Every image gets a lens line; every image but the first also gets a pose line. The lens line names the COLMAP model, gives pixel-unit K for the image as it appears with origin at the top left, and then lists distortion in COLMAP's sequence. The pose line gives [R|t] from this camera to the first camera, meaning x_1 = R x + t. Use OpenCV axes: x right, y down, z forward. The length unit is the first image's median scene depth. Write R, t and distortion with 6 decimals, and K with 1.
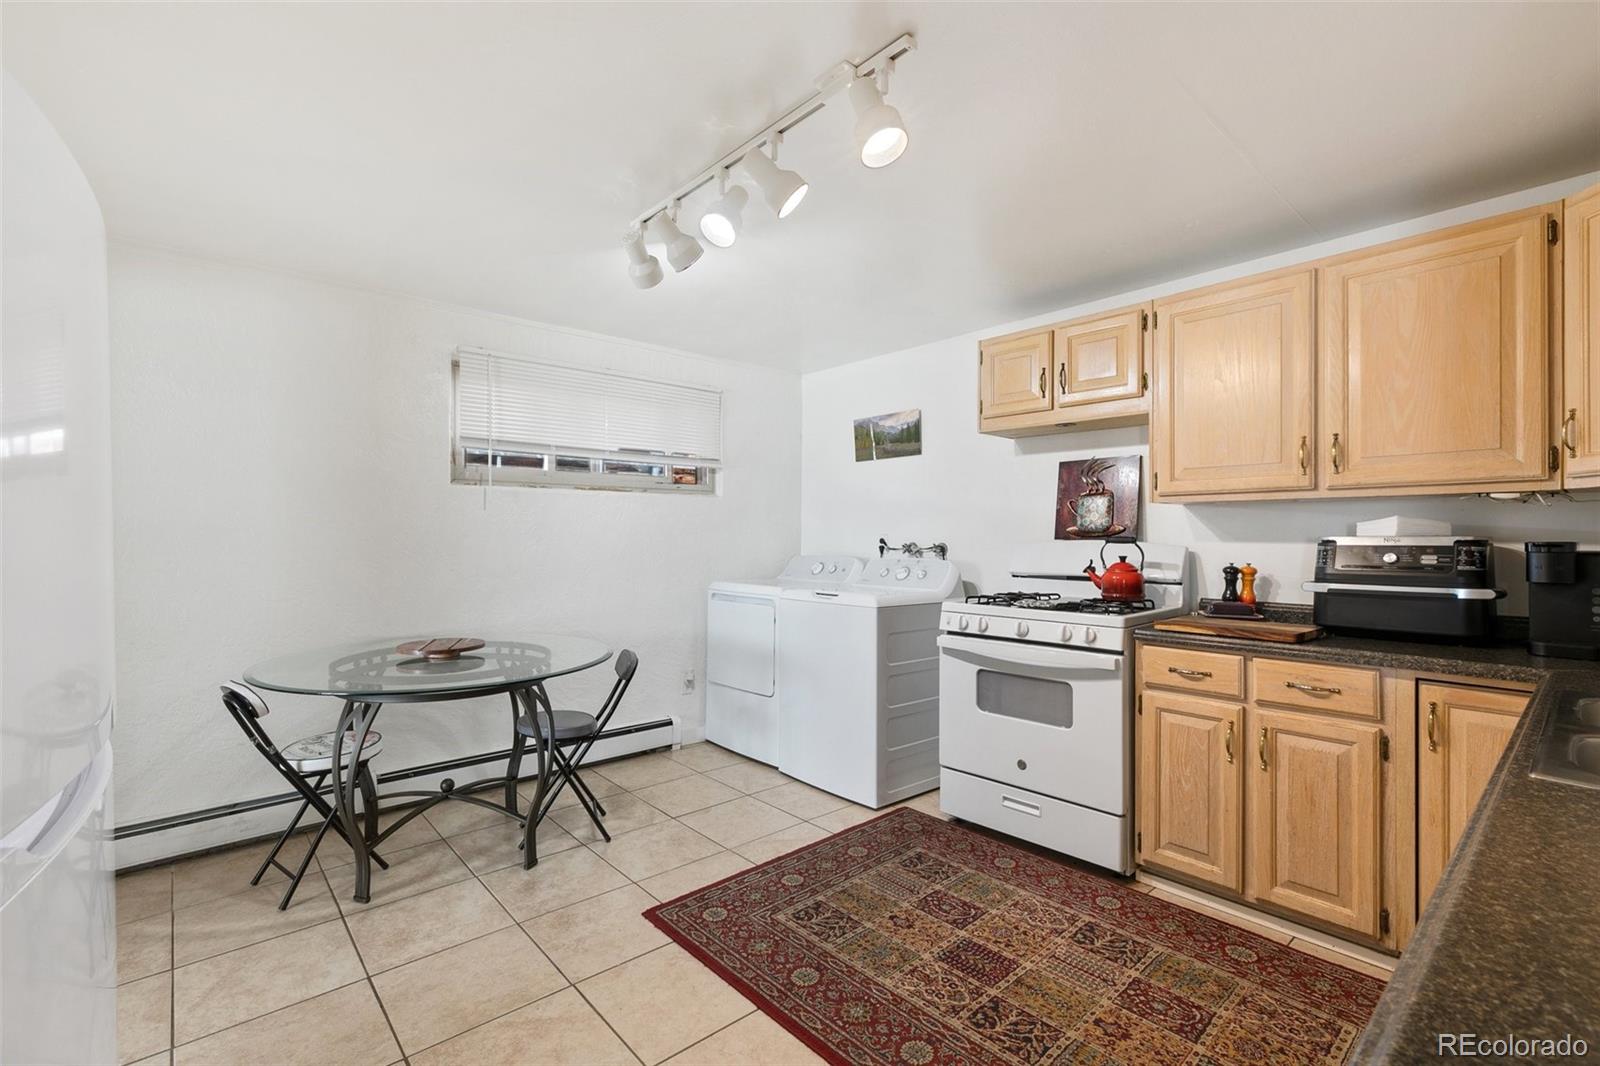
lens RADIAL K [[716.0, 0, 797.6], [0, 716.0, 533.0], [0, 0, 1]] dist [0.000273, -0.000138]
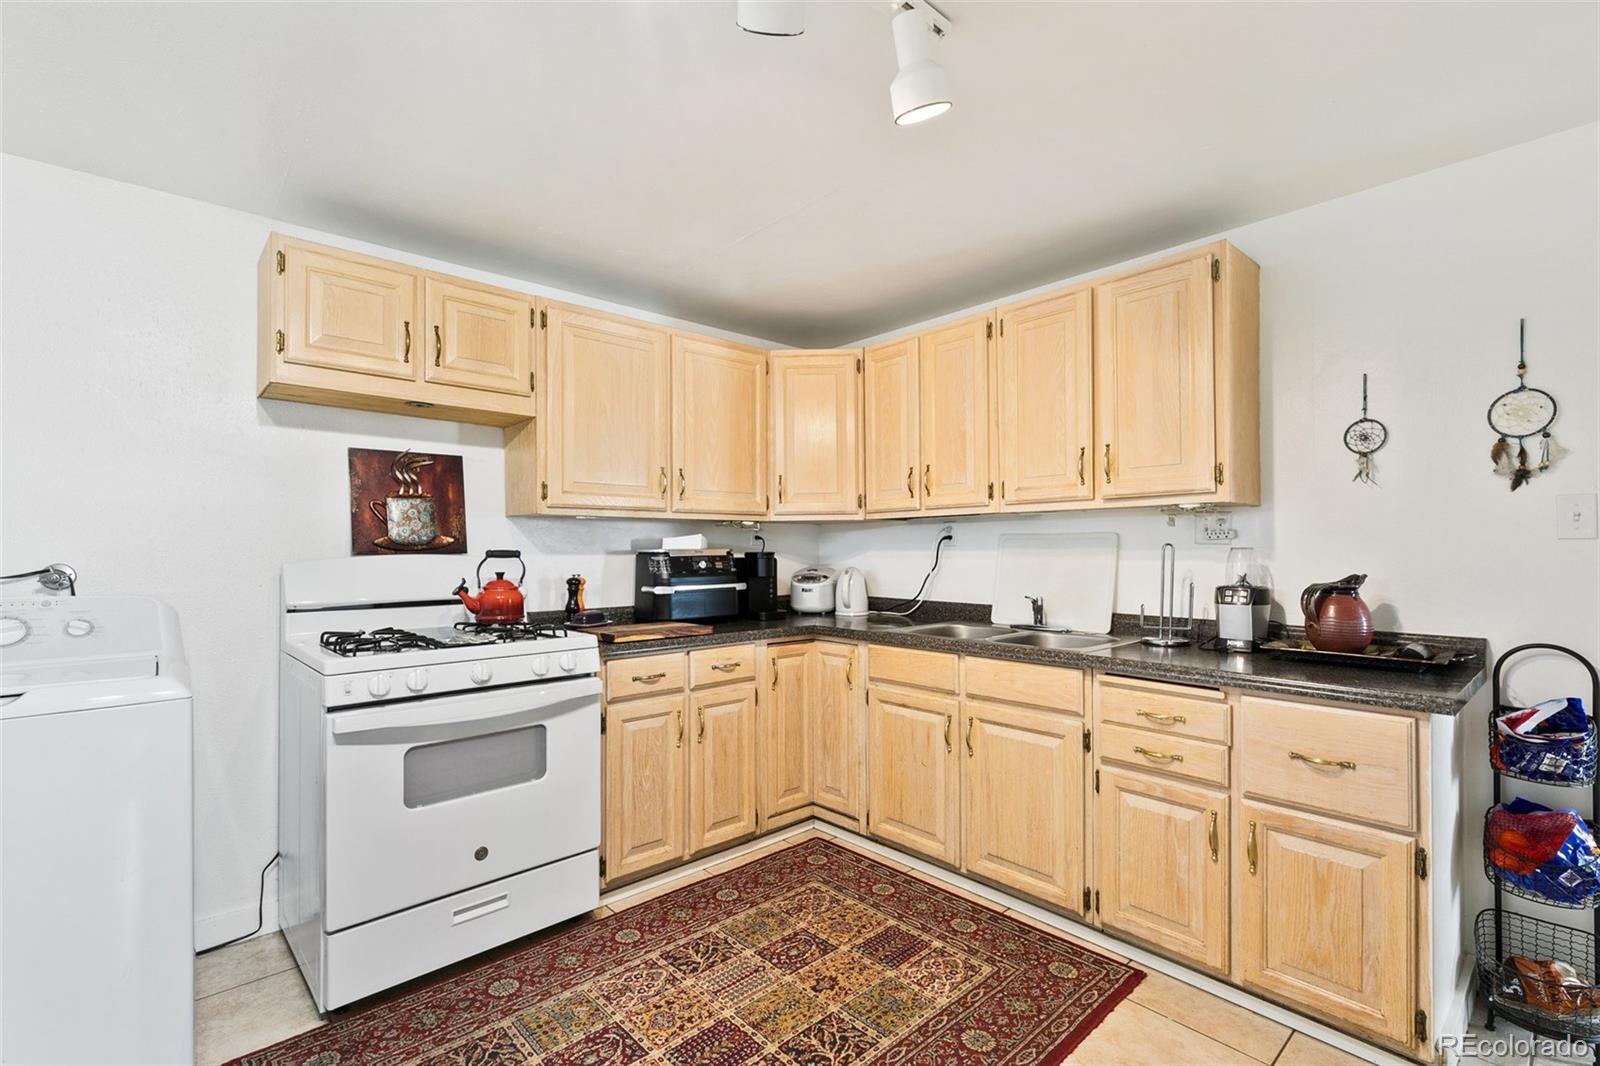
lens RADIAL K [[716.0, 0, 797.8], [0, 716.0, 543.0], [0, 0, 1]] dist [0.000273, -0.000138]
pose [[-0.014218, 0.003802, 0.999892, -0.498685], [-0.003404, 0.999987, -0.003851, -0.001790], [-0.999893, -0.003458, -0.014204, 0.757377]]
